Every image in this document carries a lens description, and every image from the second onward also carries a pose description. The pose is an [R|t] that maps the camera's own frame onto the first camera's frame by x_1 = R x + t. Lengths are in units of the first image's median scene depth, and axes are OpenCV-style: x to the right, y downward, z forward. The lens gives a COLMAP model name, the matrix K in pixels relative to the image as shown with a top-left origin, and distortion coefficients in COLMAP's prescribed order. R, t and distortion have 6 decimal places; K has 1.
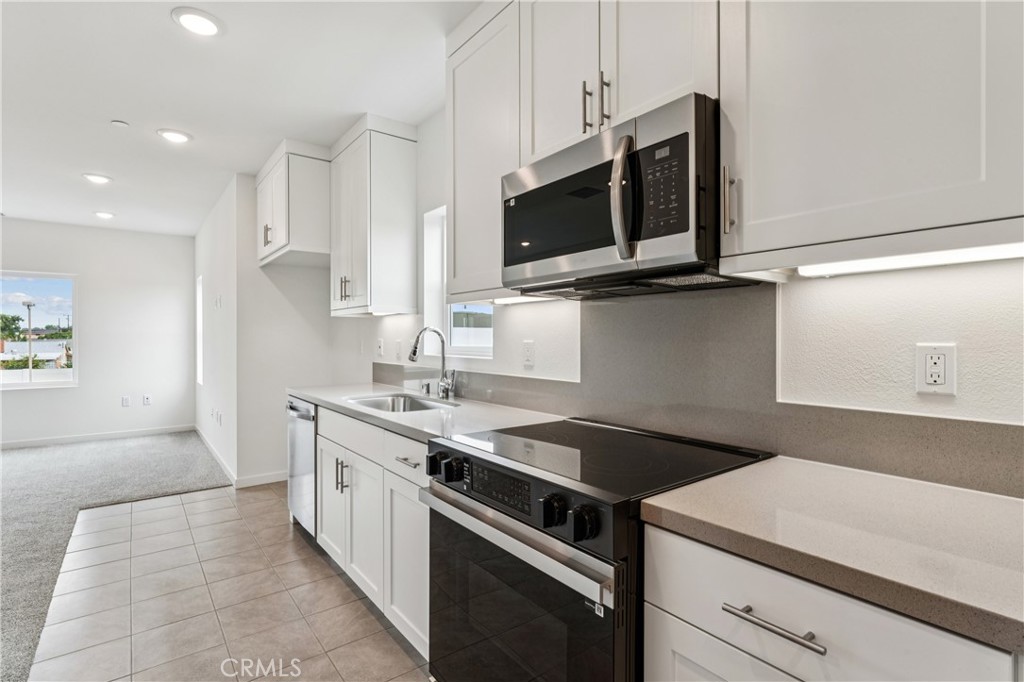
lens RADIAL K [[492.8, 0, 512.6], [0, 492.8, 337.8], [0, 0, 1]] dist [0.000930, 0.000016]
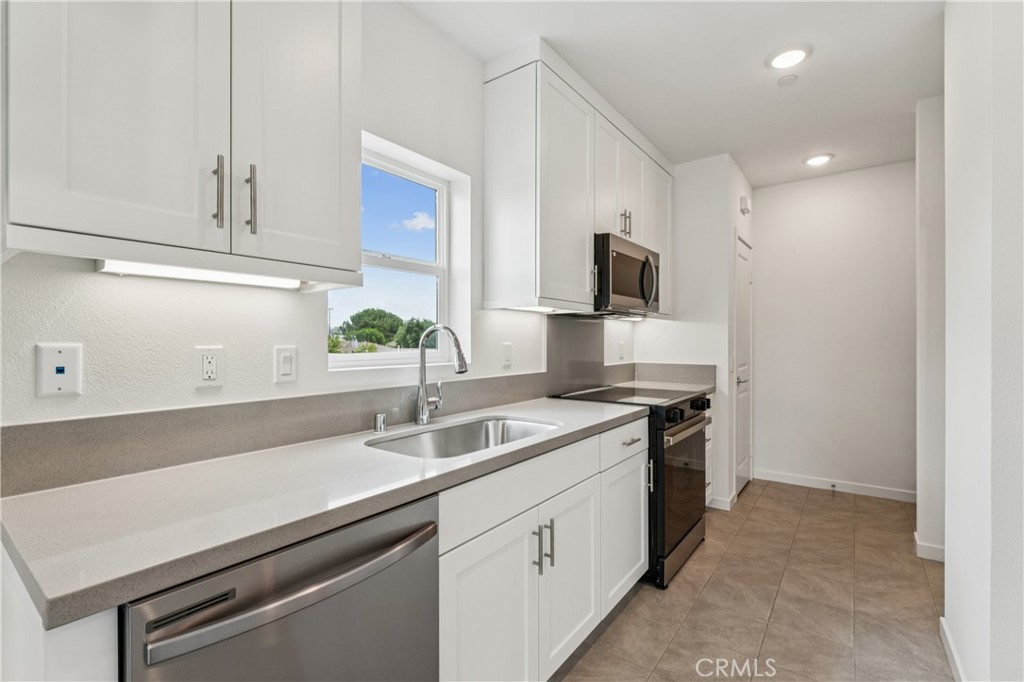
lens RADIAL K [[461.0, 0, 512.0], [0, 461.0, 341.0], [0, 0, 1]] dist [0.000113, 0.000117]
pose [[-0.267789, 0.001831, 0.963476, -0.963113], [0.001040, 0.999998, -0.001611, 0.002349], [-0.963477, 0.000571, -0.267790, 1.240807]]
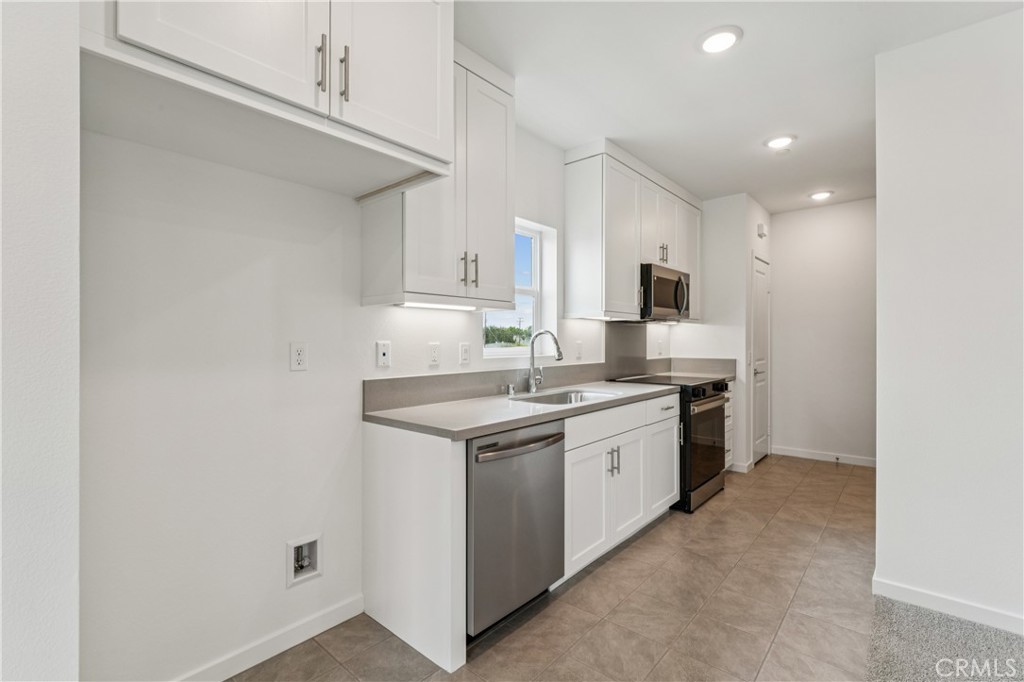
lens RADIAL K [[461.0, 0, 512.0], [0, 461.0, 341.0], [0, 0, 1]] dist [0.000113, 0.000117]
pose [[-0.193530, 0.001421, 0.981093, -1.375145], [0.001815, 0.999998, -0.001091, 0.004141], [-0.981093, 0.001570, -0.193532, 1.471731]]
